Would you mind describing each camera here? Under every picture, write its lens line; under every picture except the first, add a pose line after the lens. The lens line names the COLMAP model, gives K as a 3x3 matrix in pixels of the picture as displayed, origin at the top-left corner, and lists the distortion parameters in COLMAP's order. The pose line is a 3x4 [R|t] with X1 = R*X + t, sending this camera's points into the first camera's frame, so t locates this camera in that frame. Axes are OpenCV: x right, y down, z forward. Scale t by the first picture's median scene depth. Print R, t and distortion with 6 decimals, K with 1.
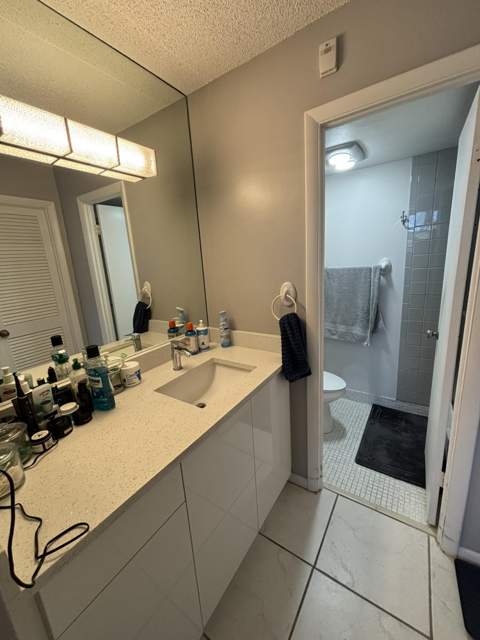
lens RADIAL K [[260.7, 0, 244.8], [0, 260.7, 316.6], [0, 0, 1]] dist [0.000533, 0.000032]
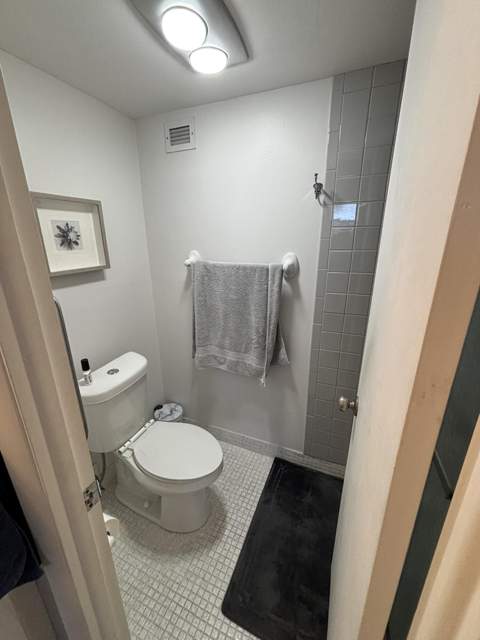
lens RADIAL K [[260.7, 0, 233.1], [0, 260.7, 319.1], [0, 0, 1]] dist [0.000533, 0.000032]
pose [[0.985908, -0.010583, 0.166952, 0.289498], [-0.003698, 0.996374, 0.085002, -0.114232], [-0.167246, -0.084421, 0.982294, 0.382453]]
